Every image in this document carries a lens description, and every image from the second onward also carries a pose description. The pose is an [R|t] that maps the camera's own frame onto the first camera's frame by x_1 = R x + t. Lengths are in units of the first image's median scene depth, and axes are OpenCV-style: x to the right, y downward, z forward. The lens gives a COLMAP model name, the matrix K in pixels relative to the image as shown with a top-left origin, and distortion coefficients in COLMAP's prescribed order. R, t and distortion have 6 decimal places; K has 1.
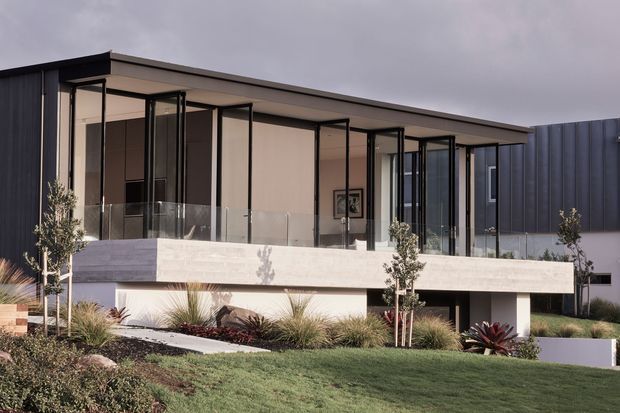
lens RADIAL K [[1433.6, 0, 310.0], [0, 1433.6, 206.5], [0, 0, 1]] dist [0.040247, 0.039356]
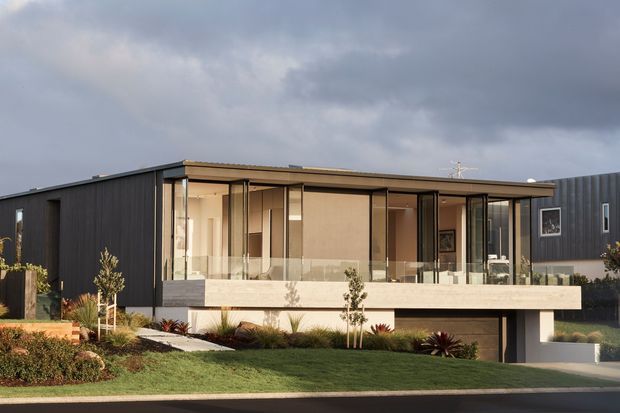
lens RADIAL K [[1433.6, 0, 310.0], [0, 1433.6, 206.5], [0, 0, 1]] dist [0.040247, 0.039356]
pose [[0.956974, -0.026070, -0.289000, 0.356441], [0.024844, 0.999660, -0.007911, -0.032563], [0.289108, 0.000391, 0.957296, -0.369649]]
